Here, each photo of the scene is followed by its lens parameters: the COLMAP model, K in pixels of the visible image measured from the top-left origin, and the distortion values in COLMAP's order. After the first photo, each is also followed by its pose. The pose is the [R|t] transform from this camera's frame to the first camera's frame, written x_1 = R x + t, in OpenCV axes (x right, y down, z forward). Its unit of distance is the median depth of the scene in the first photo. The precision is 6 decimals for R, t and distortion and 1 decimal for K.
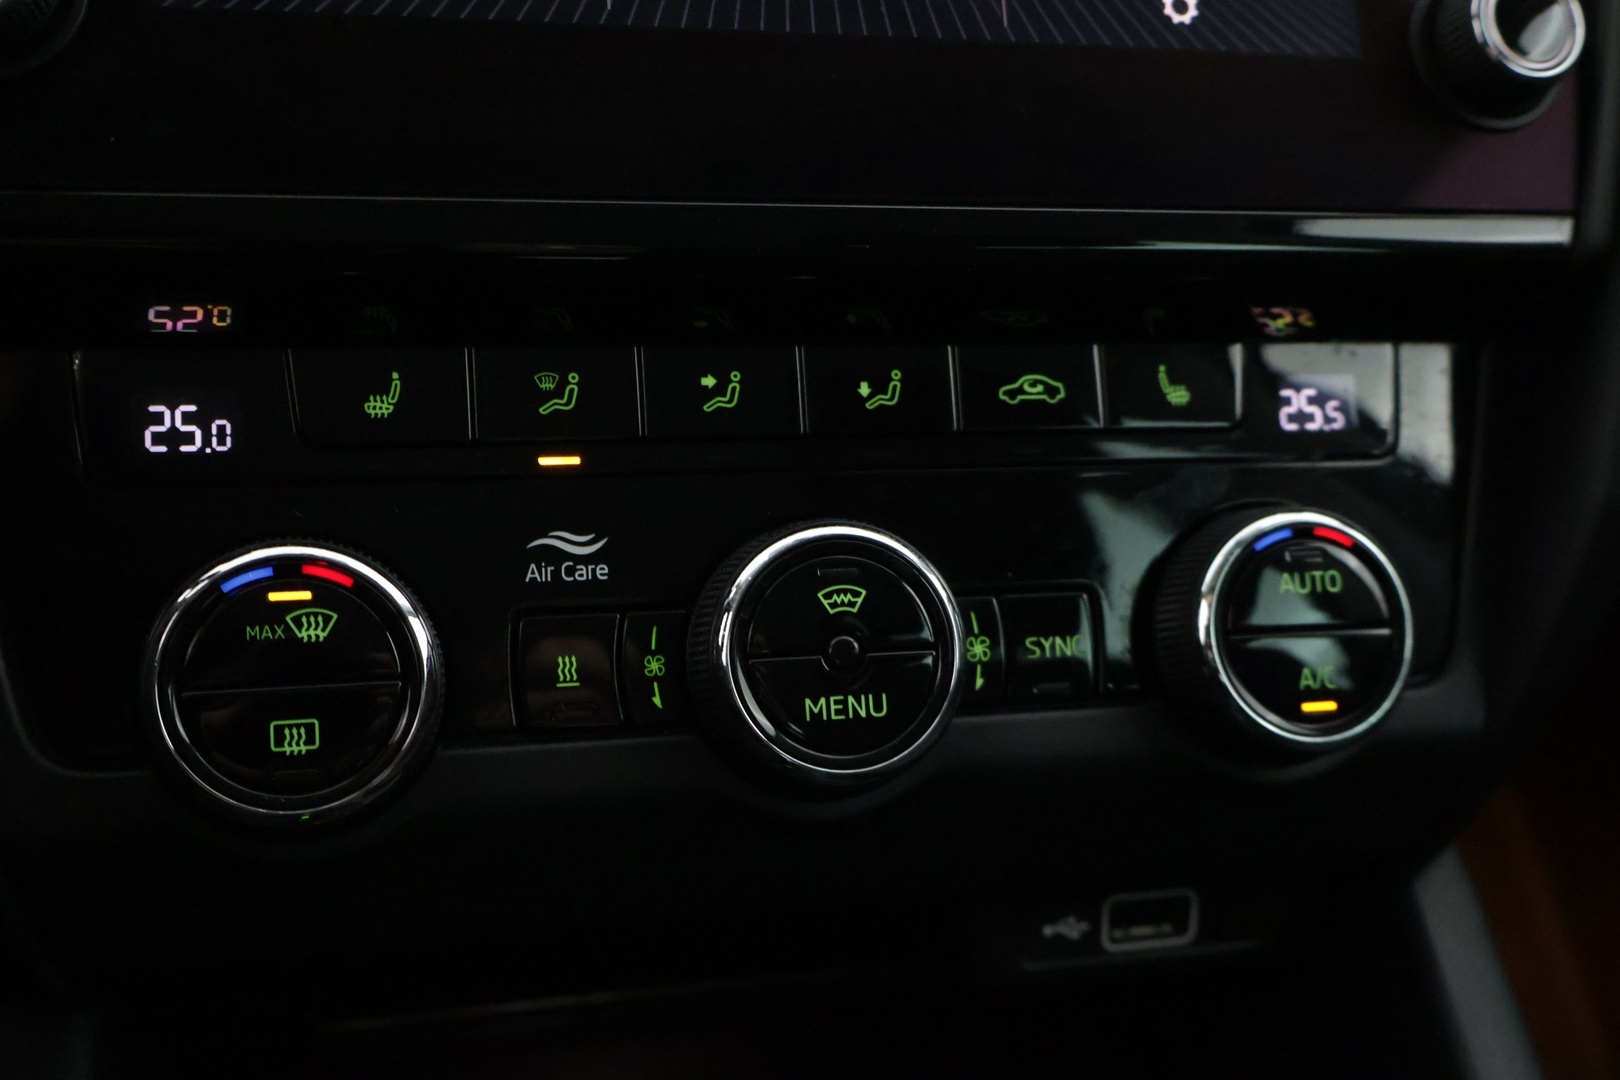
lens RADIAL K [[1799.0, 0, 809.0], [0, 1799.0, 539.8], [0, 0, 1]] dist [-0.001260, 0.000000]
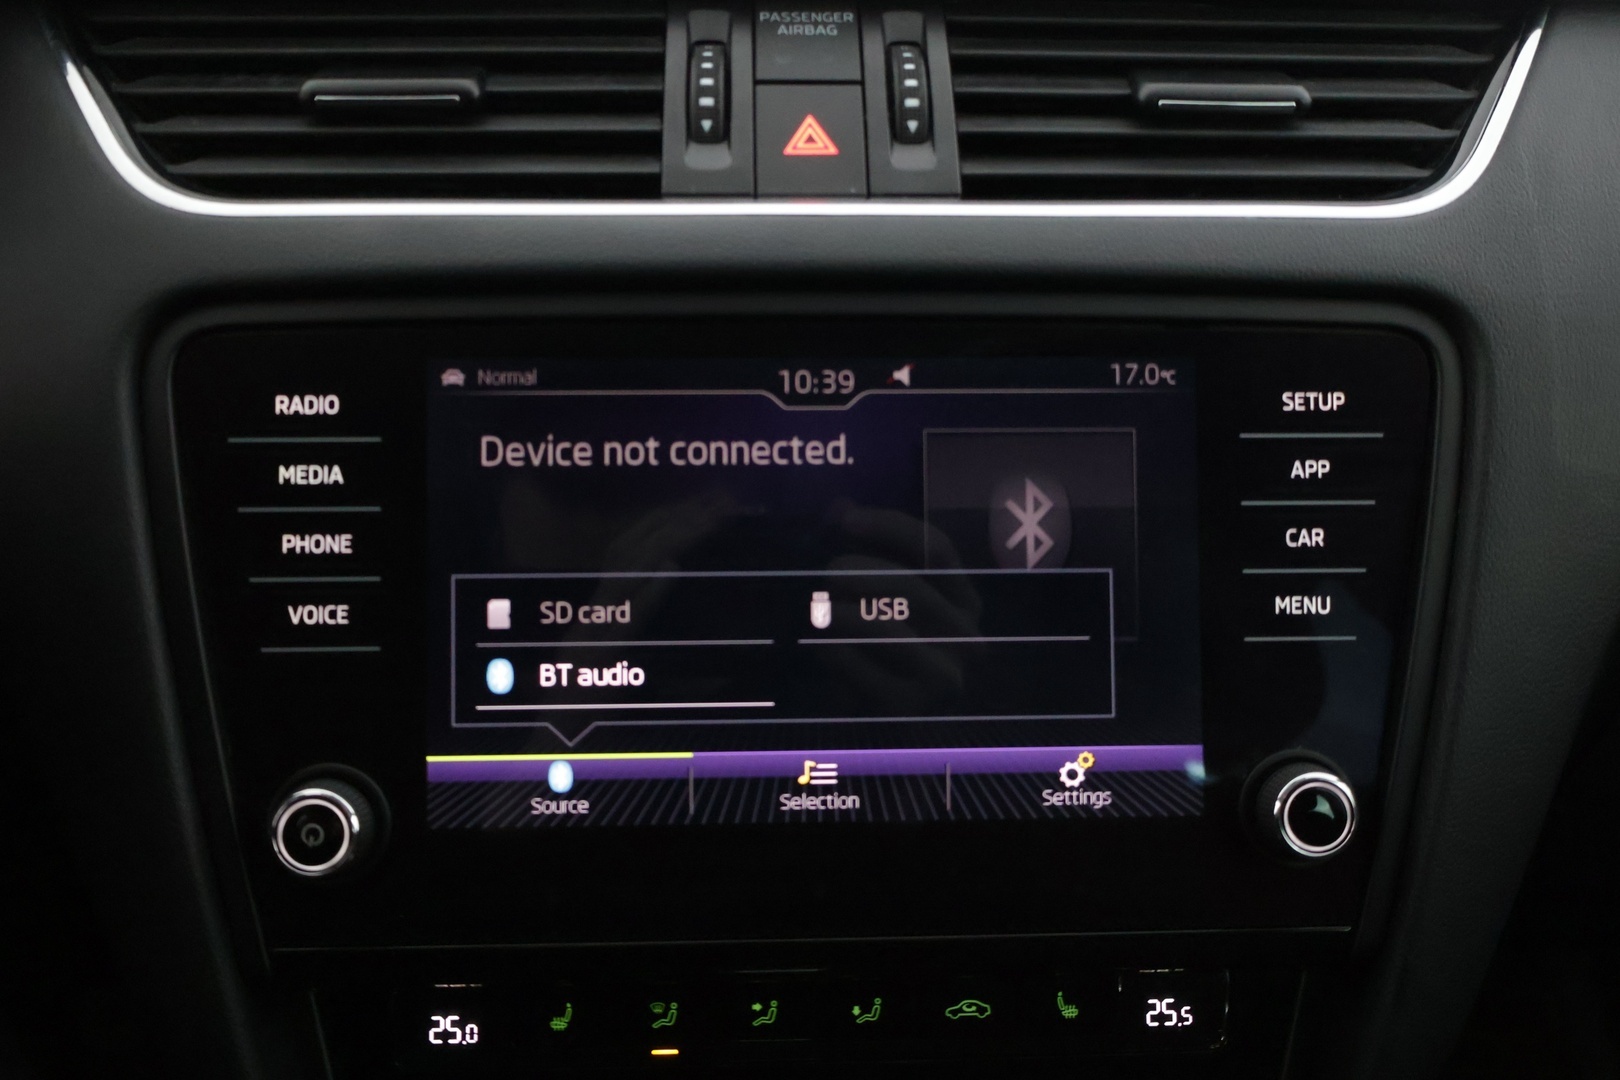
lens RADIAL K [[1429.1, 0, 804.7], [0, 1429.1, 544.0], [0, 0, 1]] dist [-0.002212, -0.012778]
pose [[0.974996, 0.051120, -0.216263, 0.244503], [-0.027645, 0.993523, 0.110215, -0.647960], [0.220496, -0.101481, 0.970094, -0.203030]]
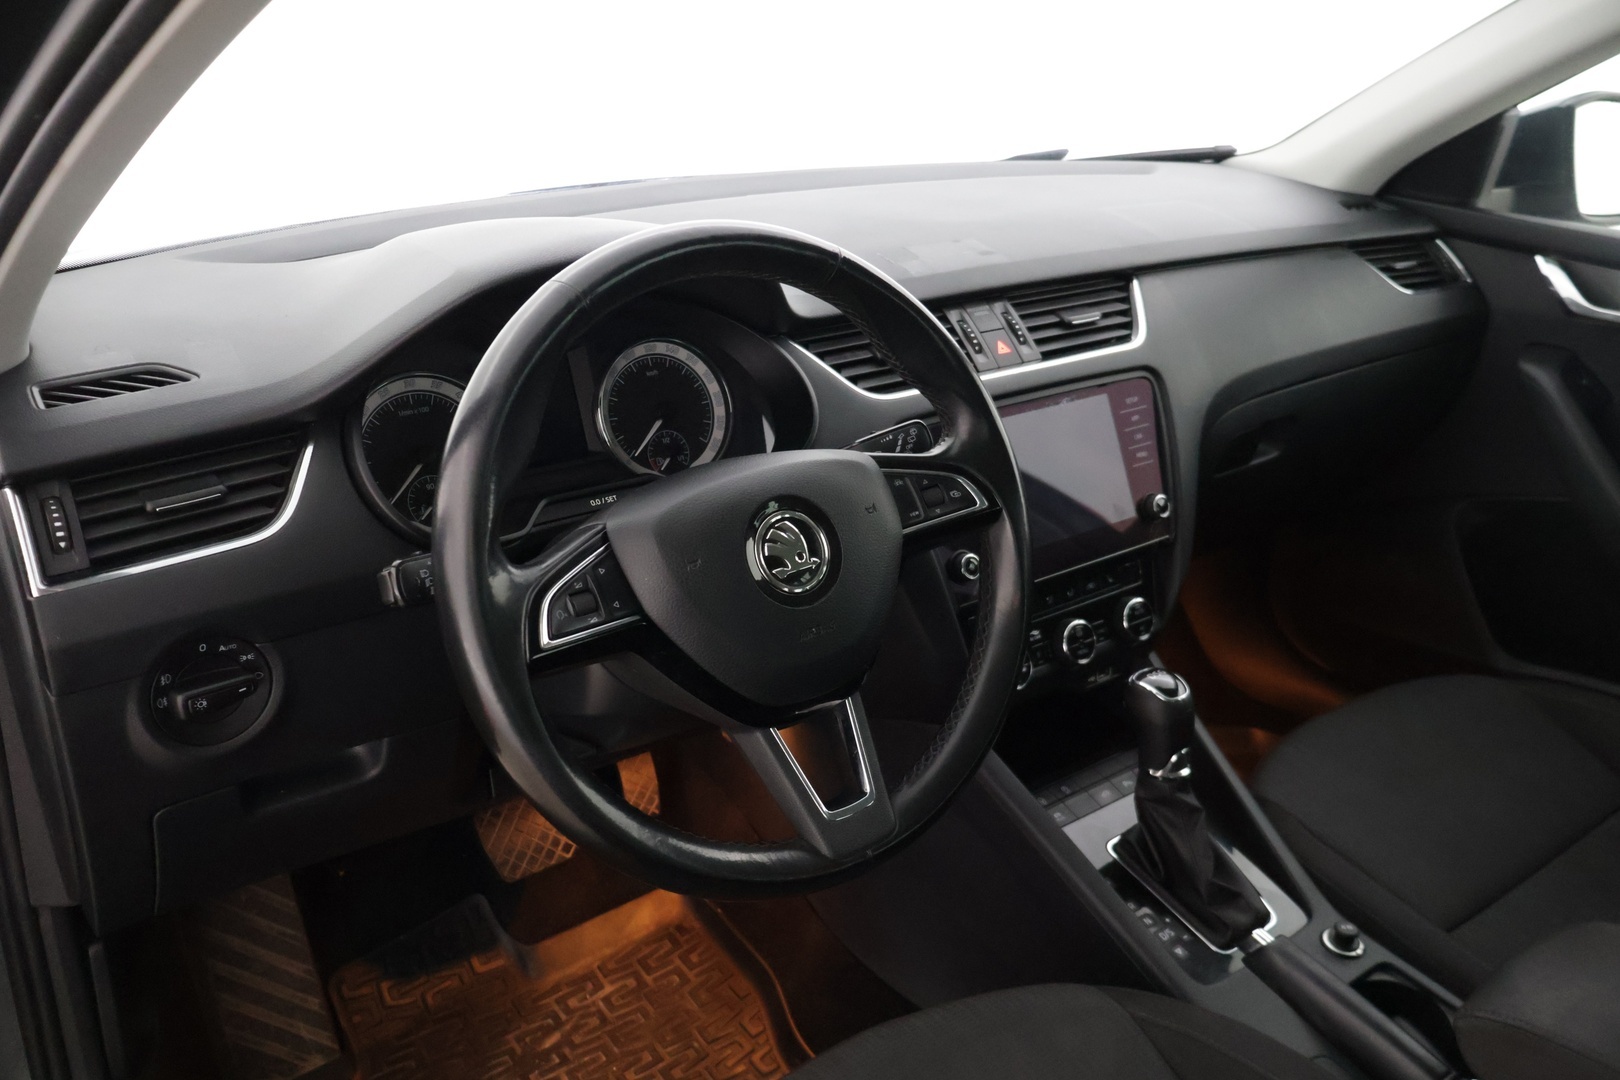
lens RADIAL K [[1351.8, 0, 809.2], [0, 1351.8, 538.7], [0, 0, 1]] dist [-0.009698, 0.015663]
pose [[0.930201, -0.174128, 0.323119, -2.076496], [0.132182, 0.980163, 0.147679, -0.993245], [-0.342424, -0.094661, 0.934765, -2.669340]]
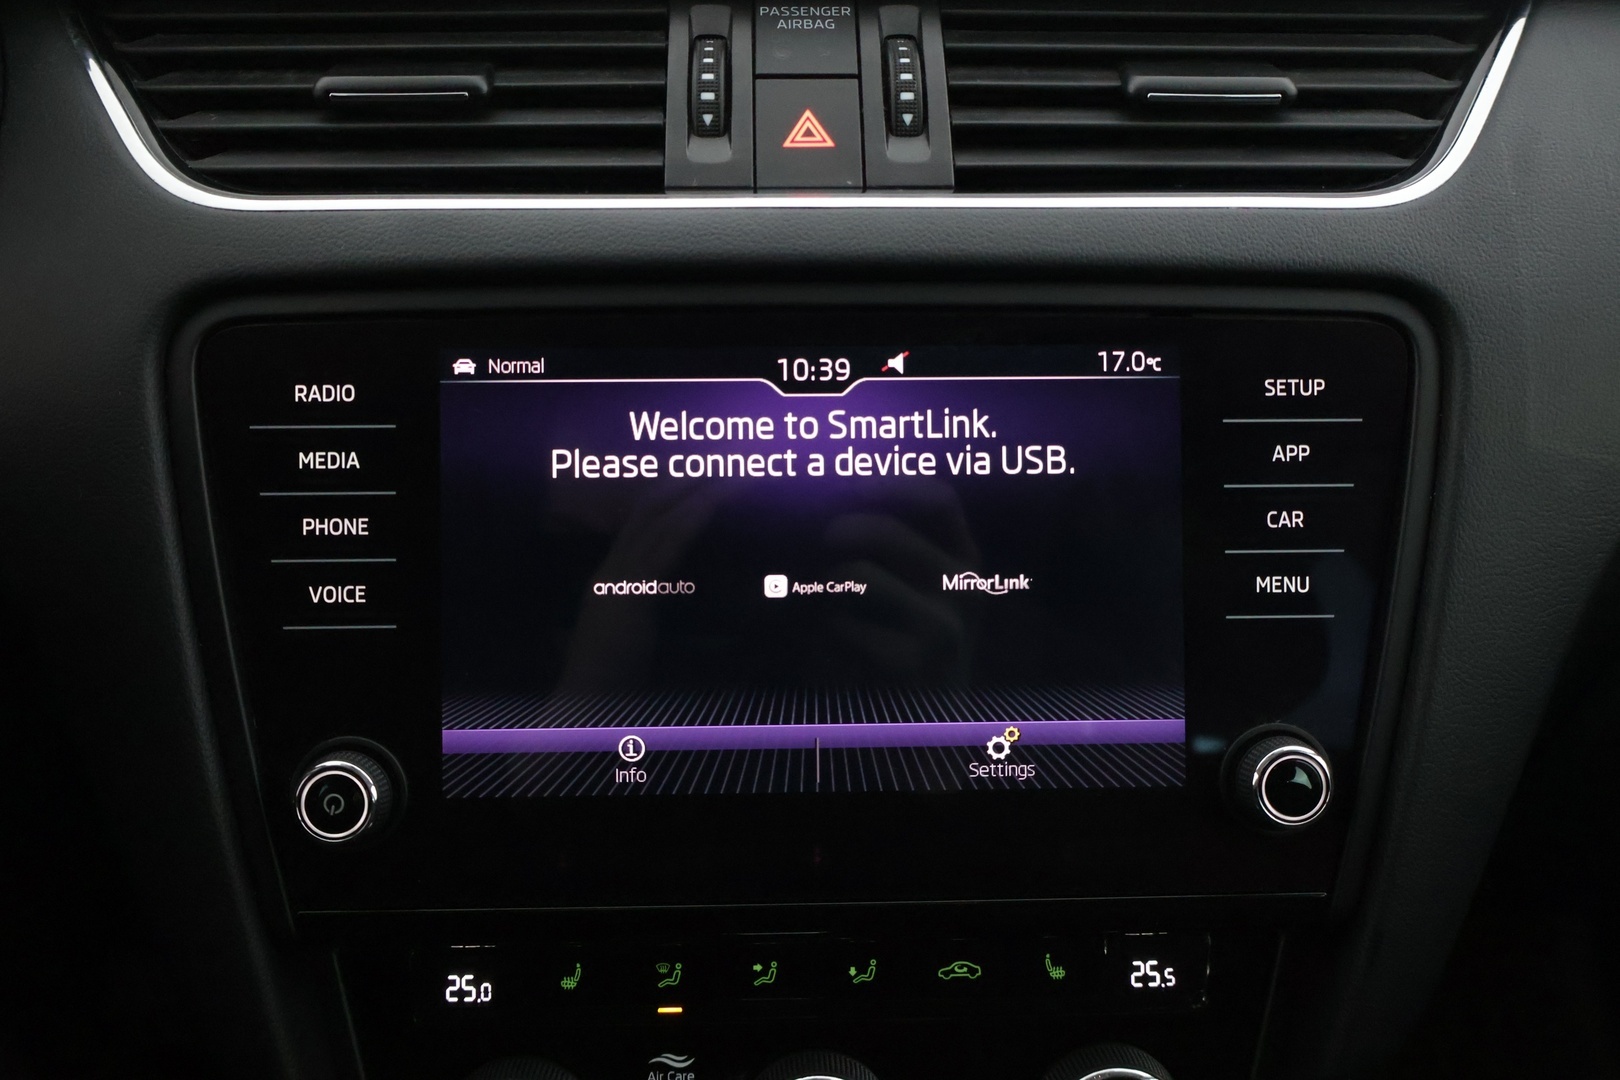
lens RADIAL K [[1429.1, 0, 800.5], [0, 1429.1, 543.6], [0, 0, 1]] dist [-0.002212, -0.012778]
pose [[0.972696, 0.055771, -0.225281, 0.266235], [-0.025582, 0.990547, 0.134769, -0.669467], [0.230668, -0.125326, 0.964928, -0.247655]]
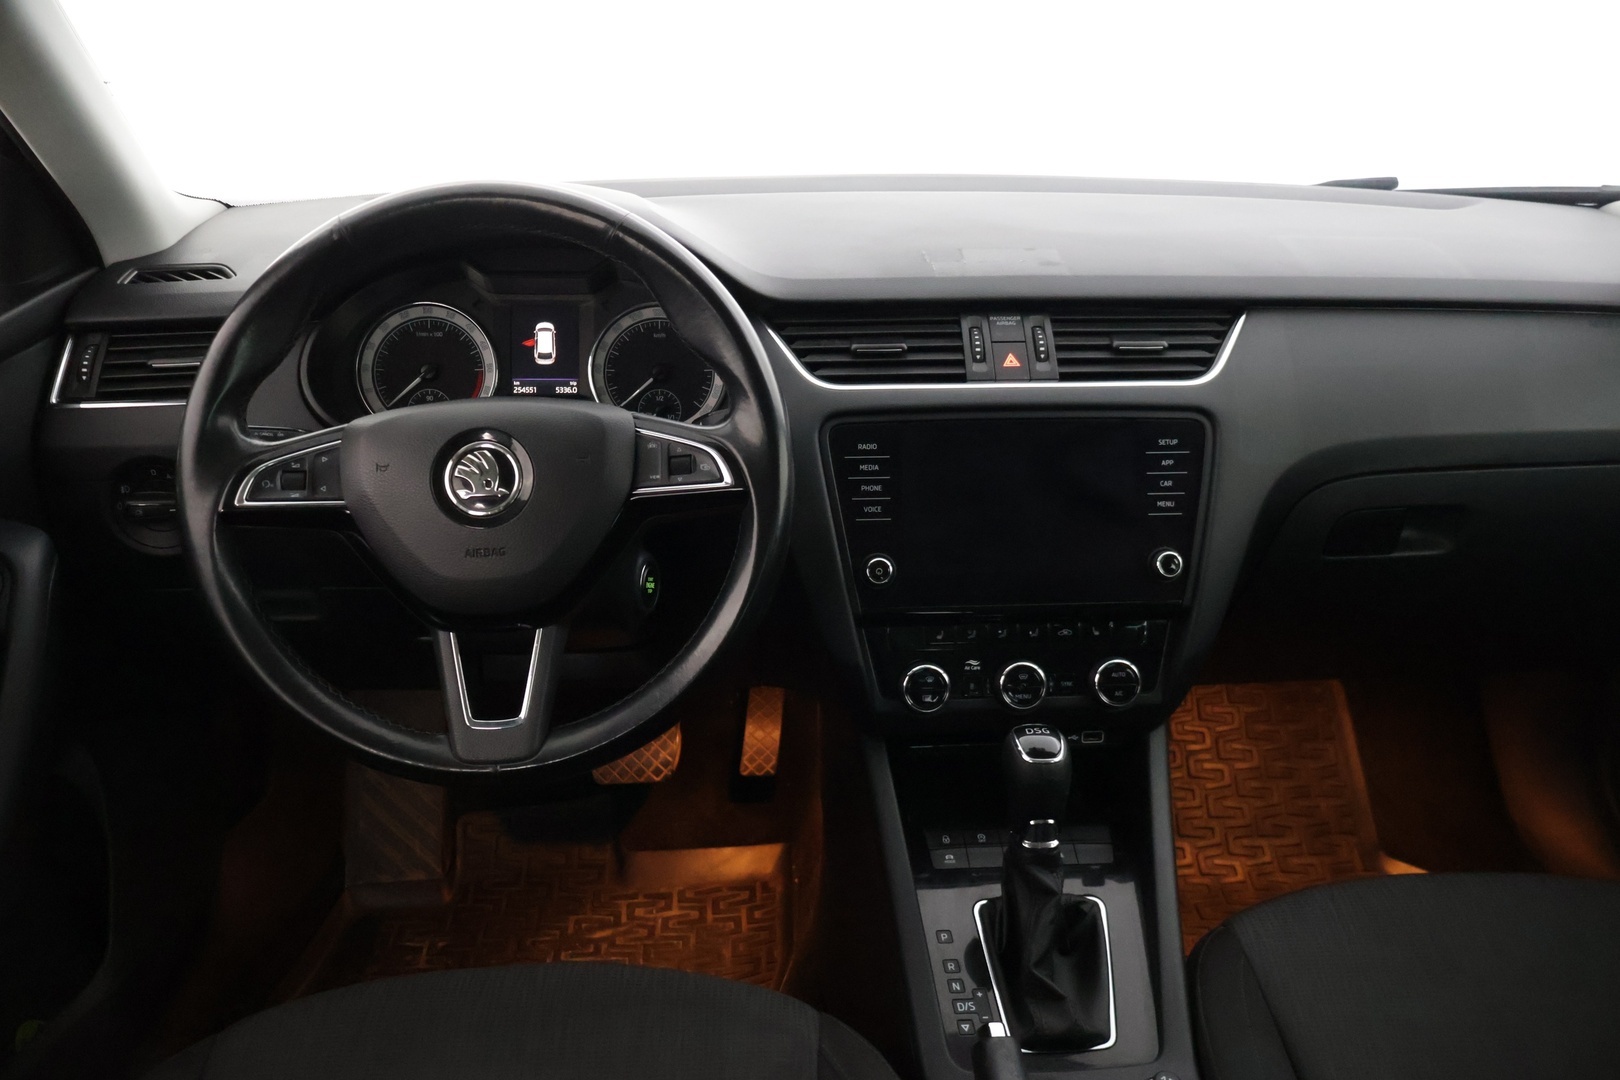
lens RADIAL K [[1351.8, 0, 805.9], [0, 1351.8, 537.4], [0, 0, 1]] dist [-0.009698, 0.015663]
pose [[0.979477, 0.036194, -0.198280, 0.160887], [-0.017204, 0.995168, 0.096669, -0.732144], [0.200821, -0.091274, 0.975367, -2.929248]]
